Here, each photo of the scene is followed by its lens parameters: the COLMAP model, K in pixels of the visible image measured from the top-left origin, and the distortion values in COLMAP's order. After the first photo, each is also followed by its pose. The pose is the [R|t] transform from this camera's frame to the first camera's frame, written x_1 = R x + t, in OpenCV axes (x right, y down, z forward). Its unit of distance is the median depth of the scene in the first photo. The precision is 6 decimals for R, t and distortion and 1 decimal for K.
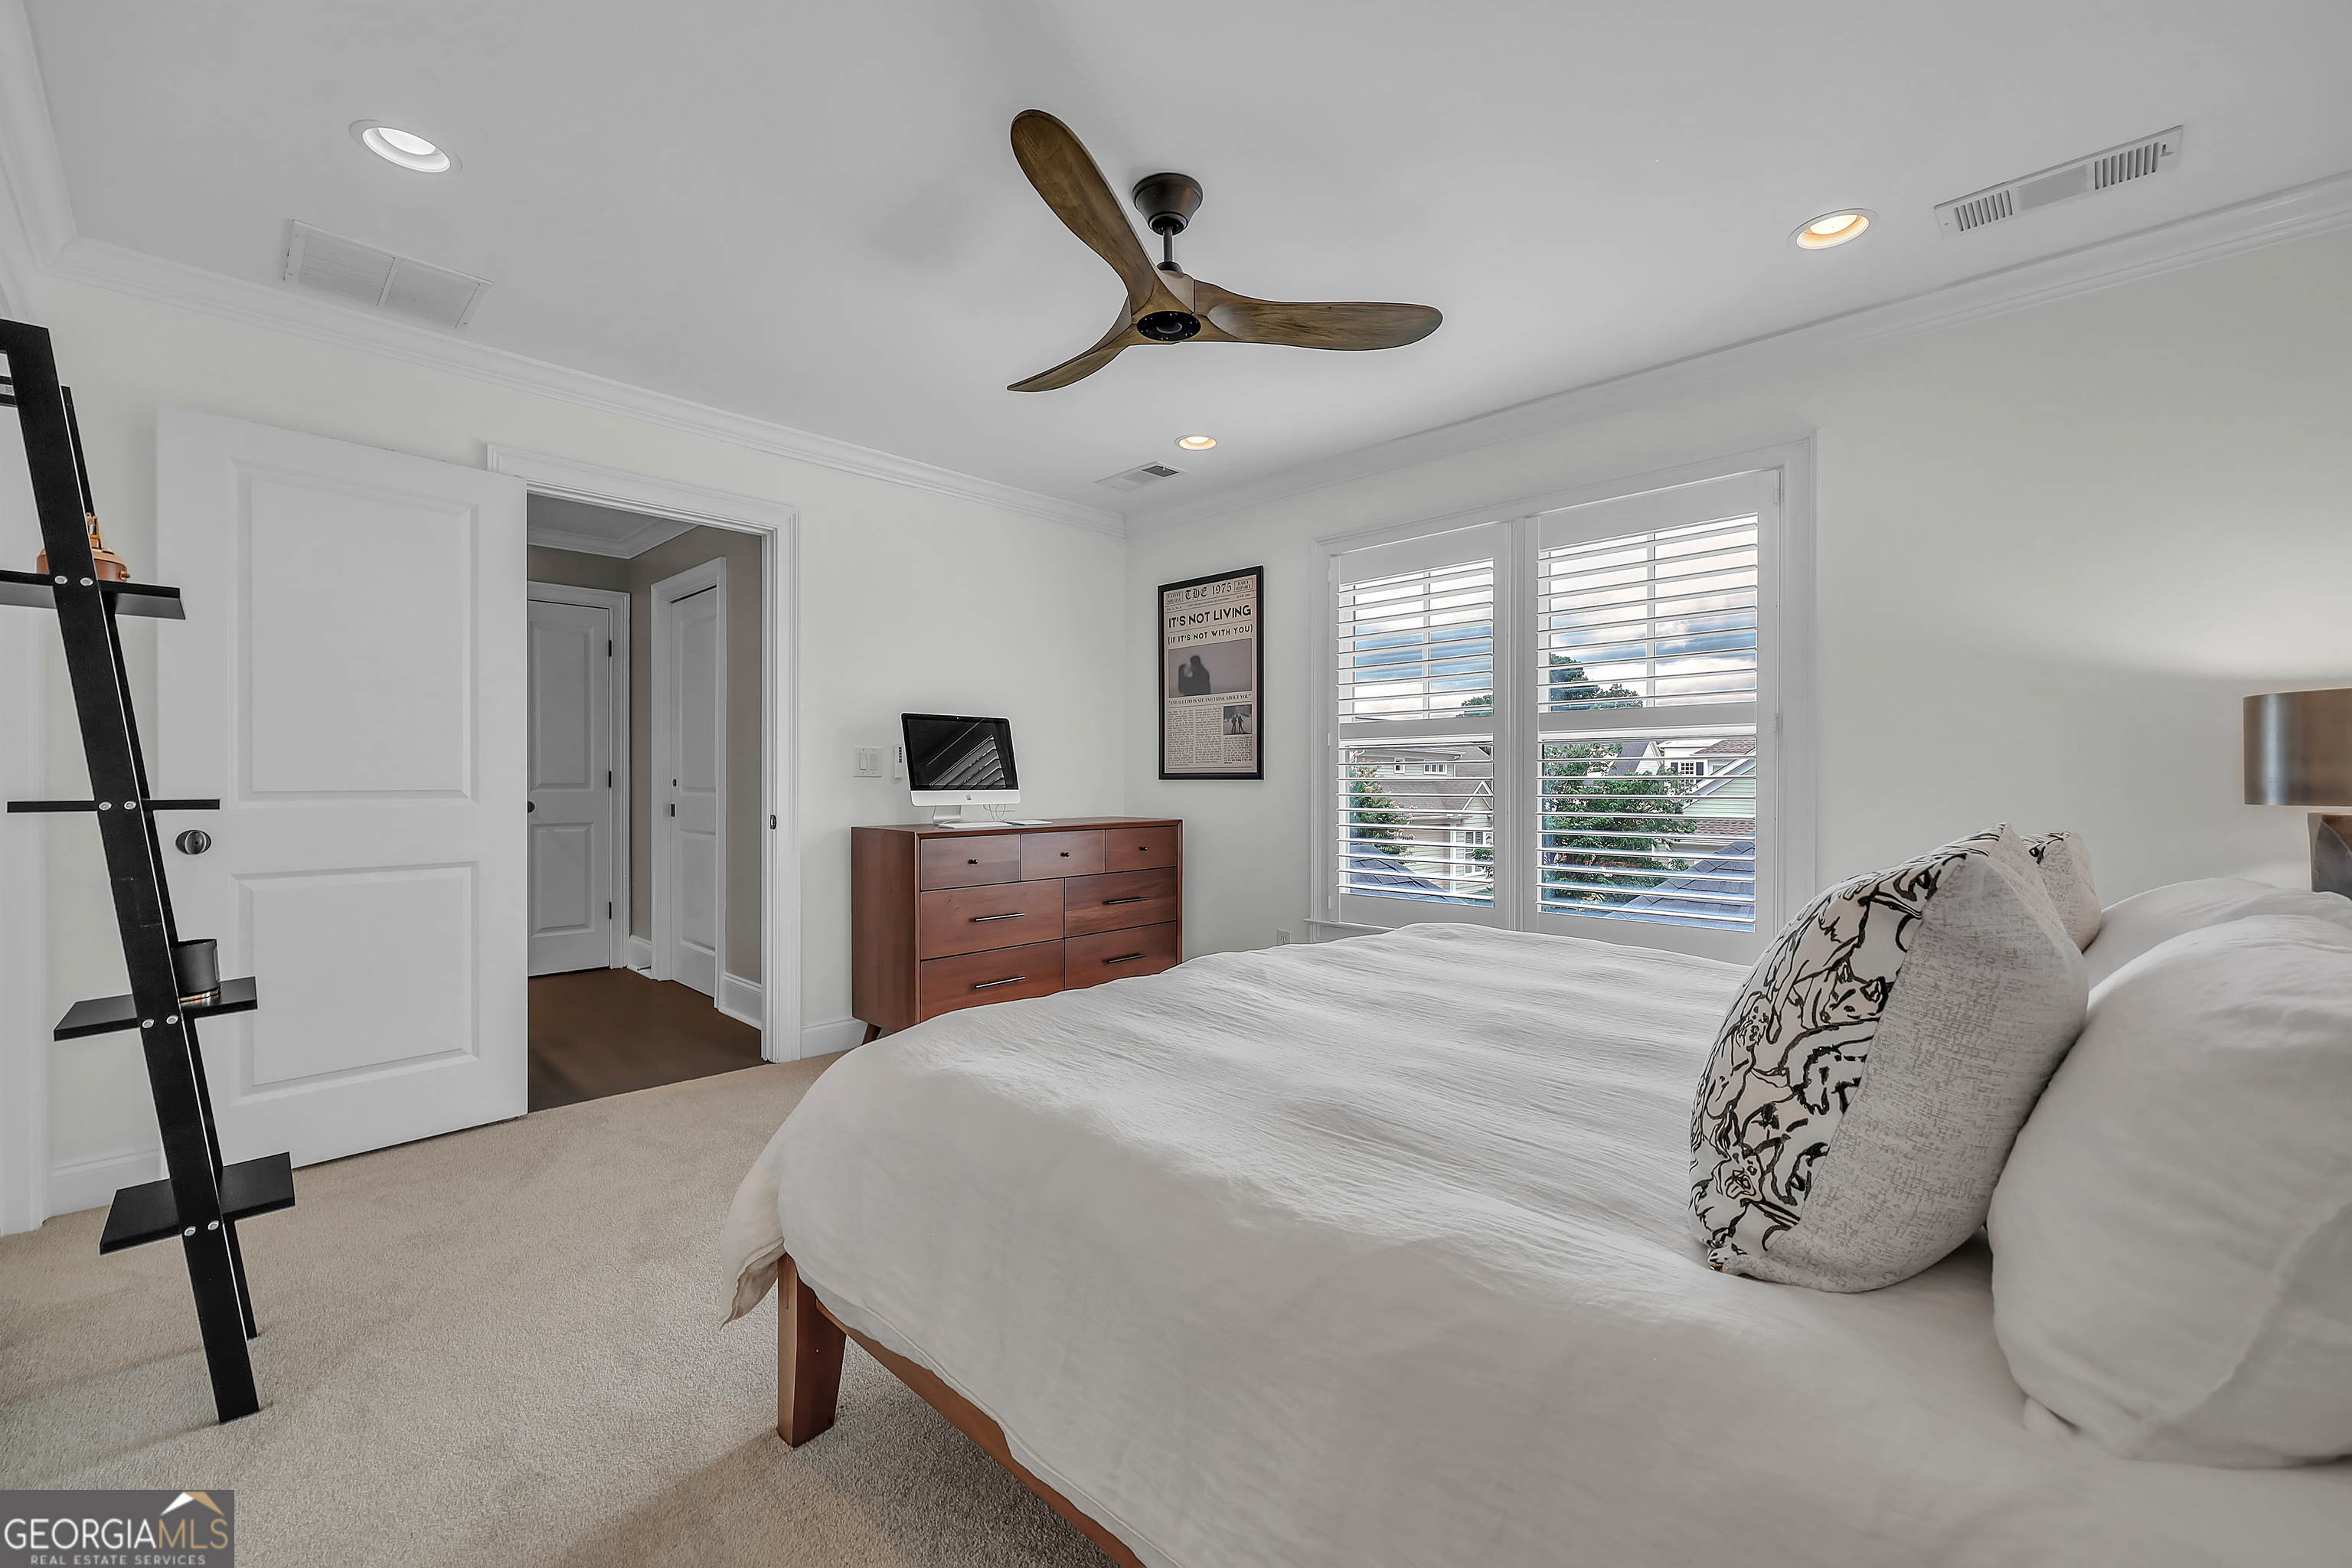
lens RADIAL K [[968.0, 0, 1173.3], [0, 968.0, 786.6], [0, 0, 1]] dist [-0.001762, -0.000323]
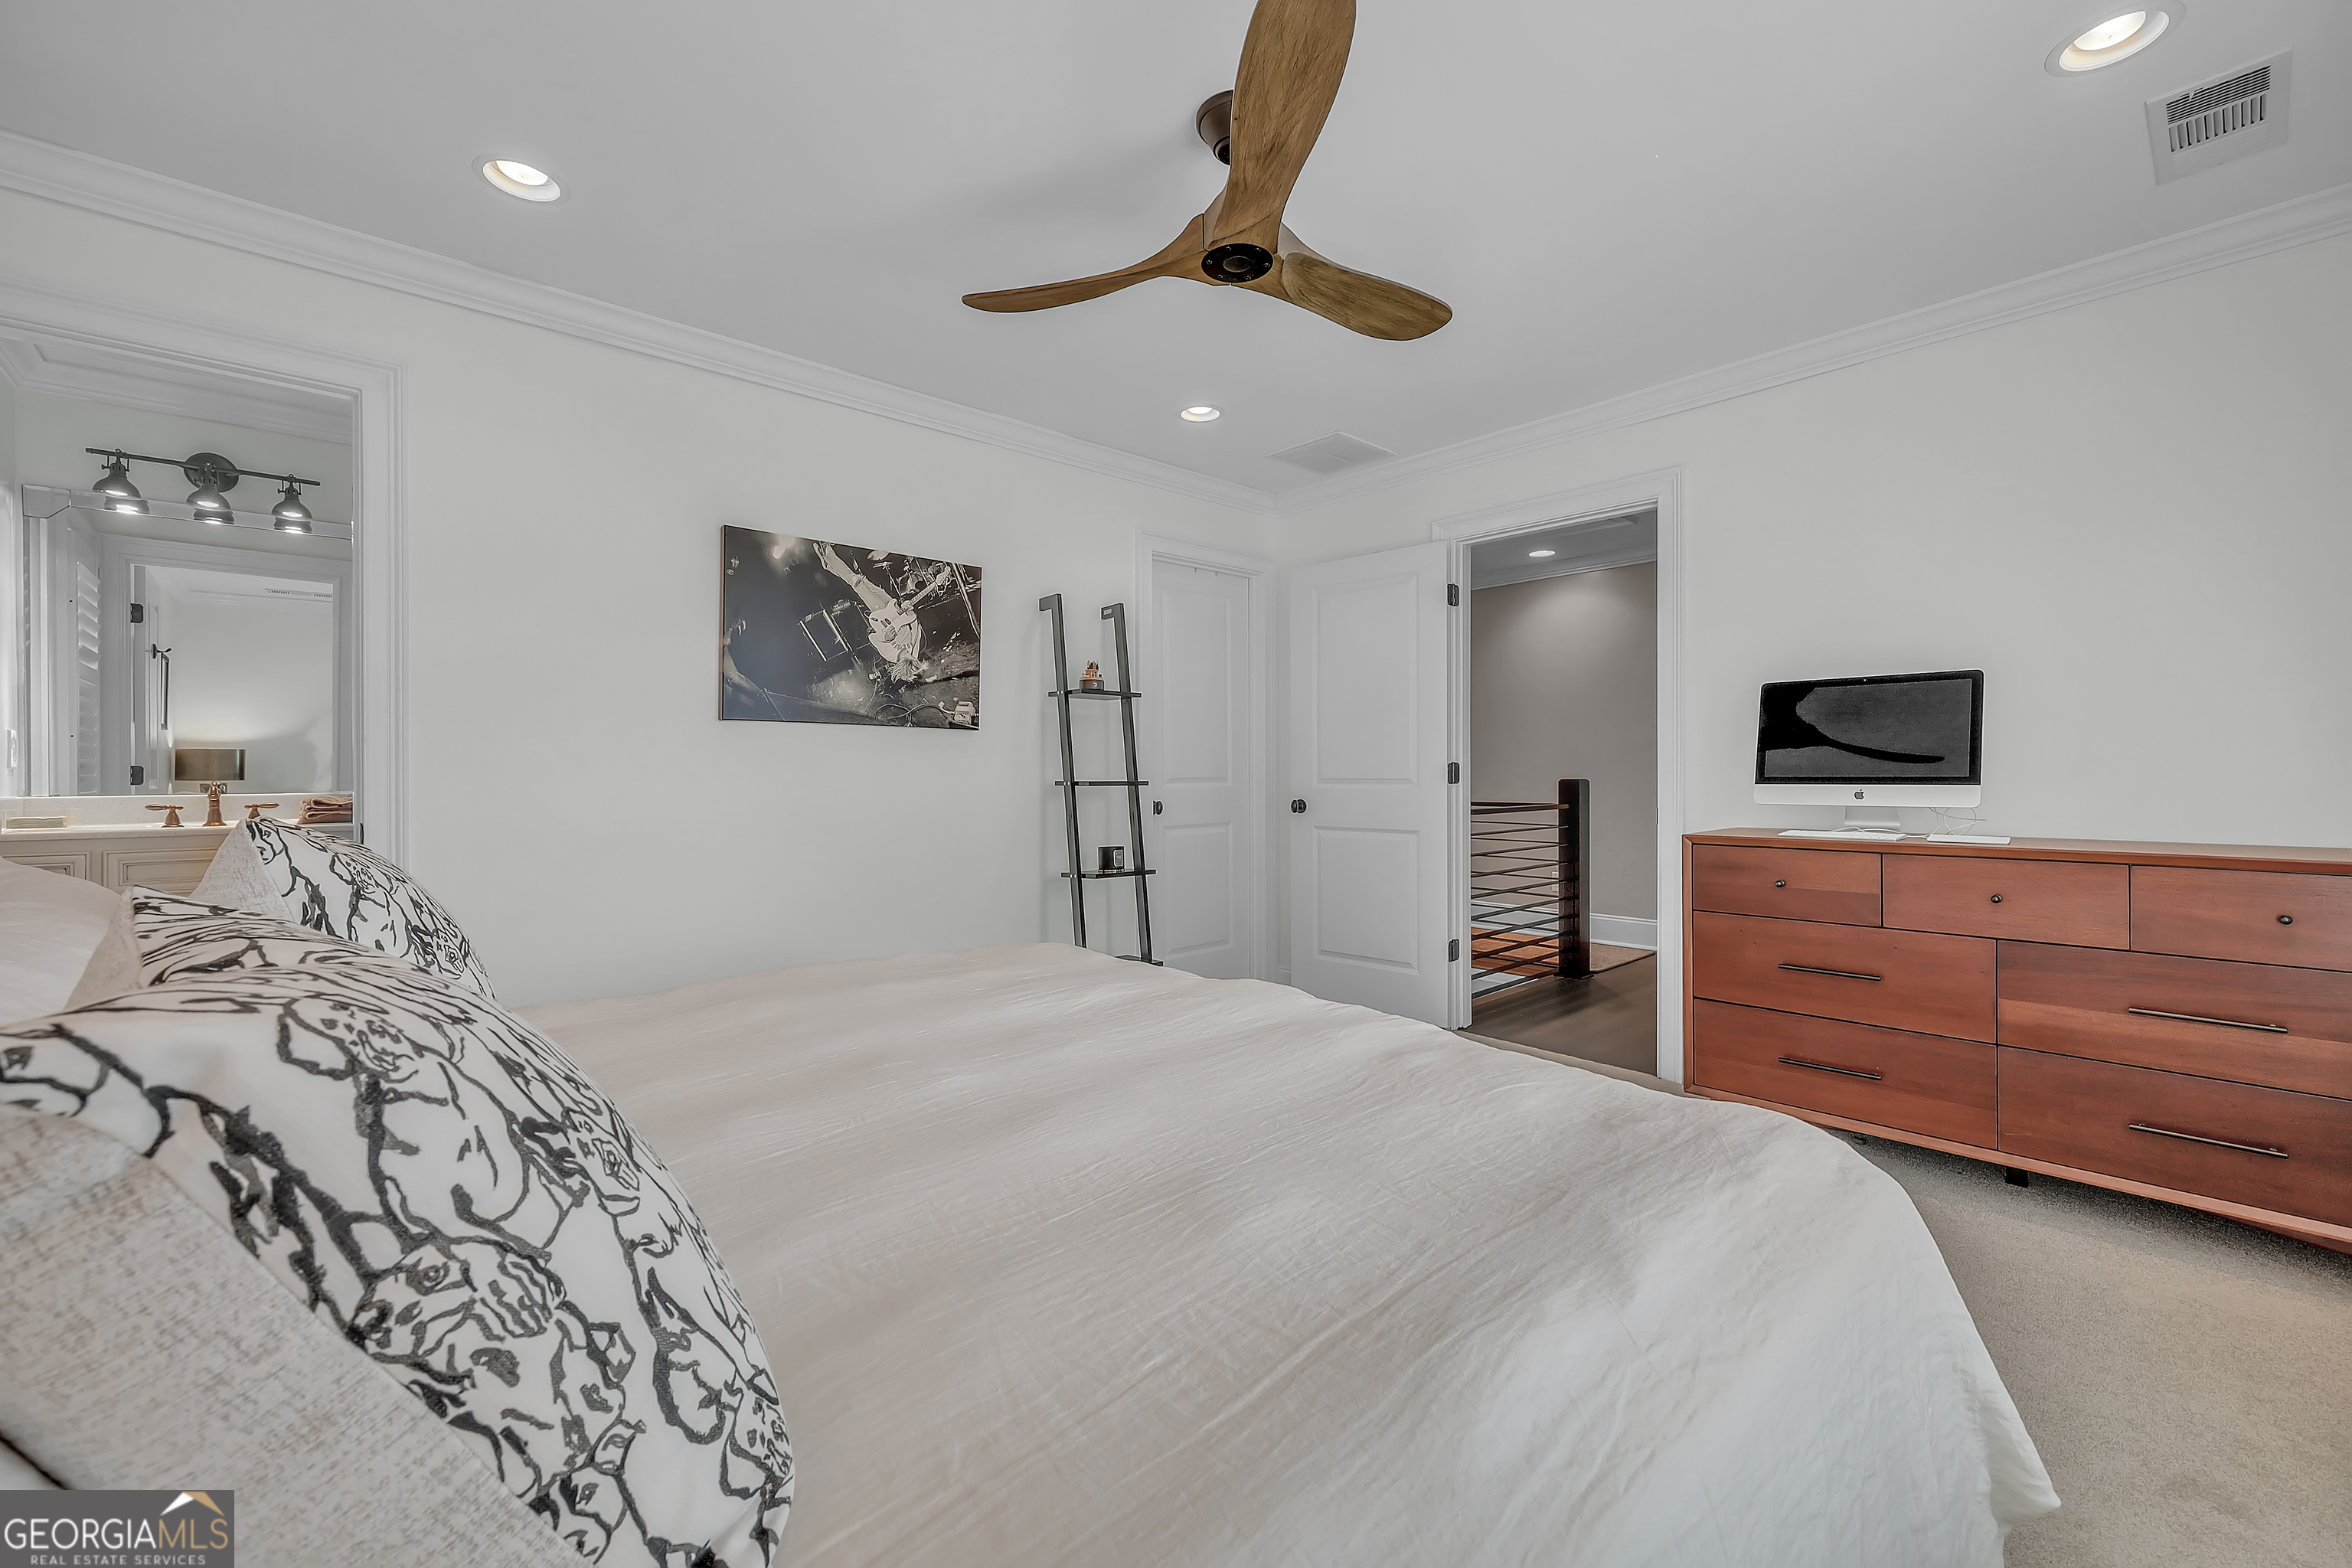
lens RADIAL K [[968.0, 0, 1173.3], [0, 968.0, 786.6], [0, 0, 1]] dist [-0.001762, -0.000323]
pose [[-0.074880, 0.017691, -0.997036, 0.581293], [0.000379, 0.999843, 0.017712, -0.008359], [0.997192, 0.000949, -0.074875, 0.648428]]
